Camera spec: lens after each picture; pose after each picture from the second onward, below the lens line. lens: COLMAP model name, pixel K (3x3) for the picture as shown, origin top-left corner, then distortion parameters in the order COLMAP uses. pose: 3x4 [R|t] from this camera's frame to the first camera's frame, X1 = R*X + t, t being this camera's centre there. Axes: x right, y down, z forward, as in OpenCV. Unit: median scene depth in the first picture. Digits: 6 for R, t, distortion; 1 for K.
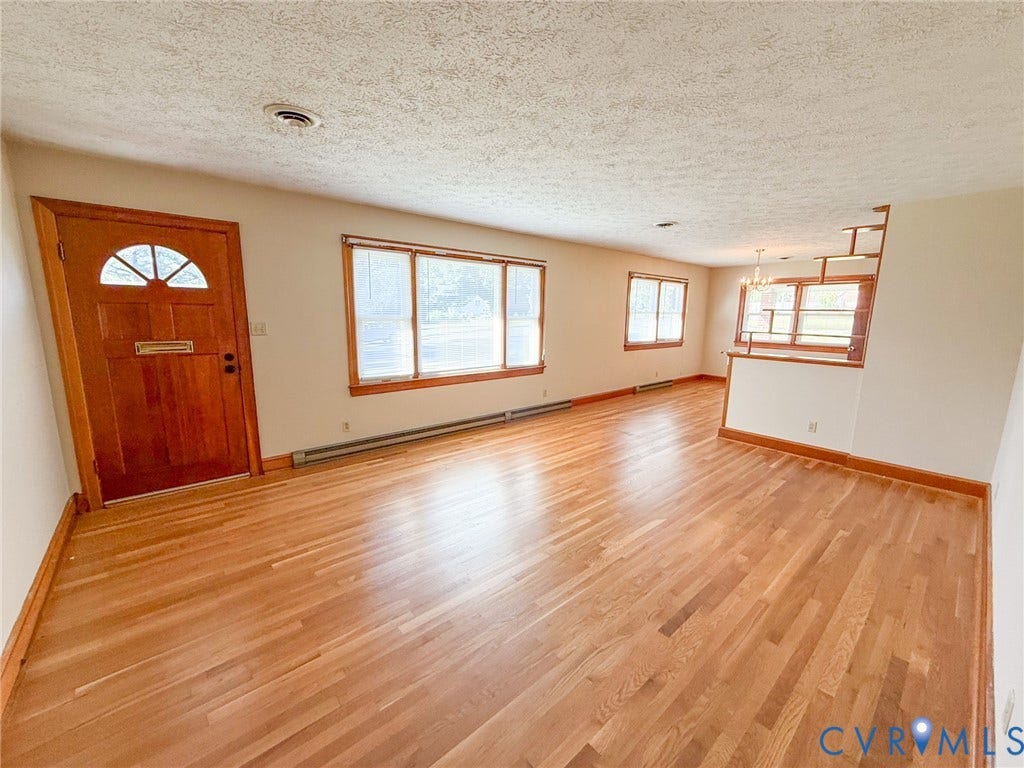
lens RADIAL K [[409.1, 0, 510.5], [0, 409.1, 382.7], [0, 0, 1]] dist [0.001445, 0.000083]
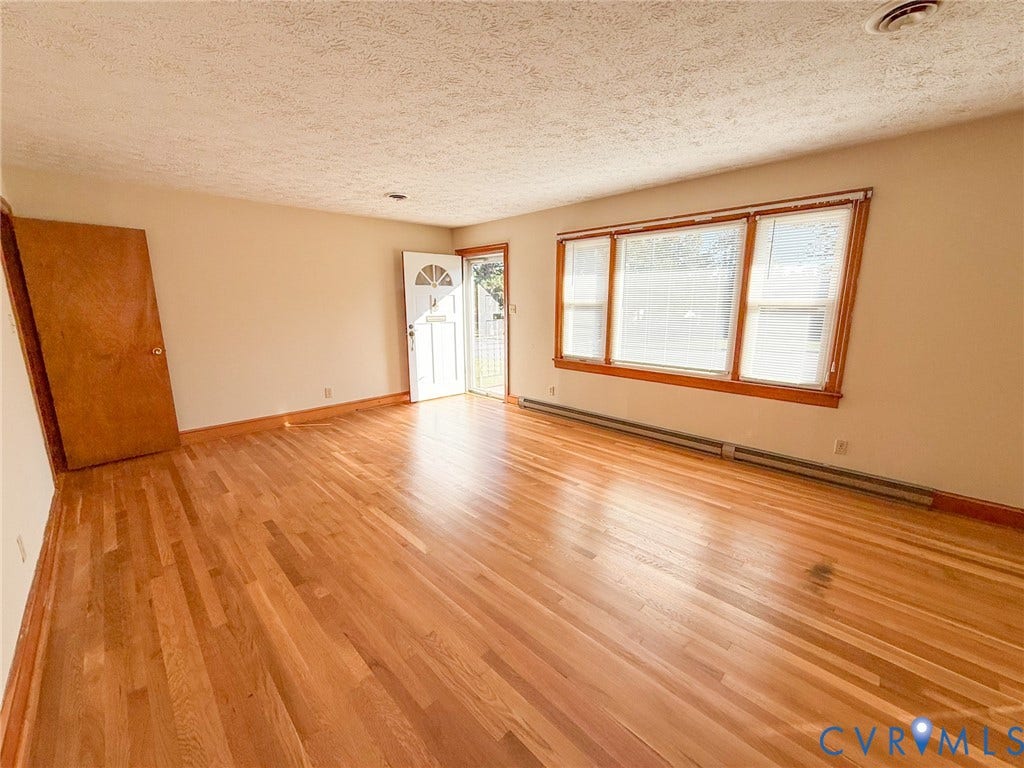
lens RADIAL K [[412.9, 0, 511.0], [0, 412.9, 381.5], [0, 0, 1]] dist [0.001025, 0.000090]
pose [[0.061117, 0.178044, -0.982123, 0.747228], [-0.167959, 0.971766, 0.165714, -0.097134], [0.983898, 0.154829, 0.089295, 0.700903]]
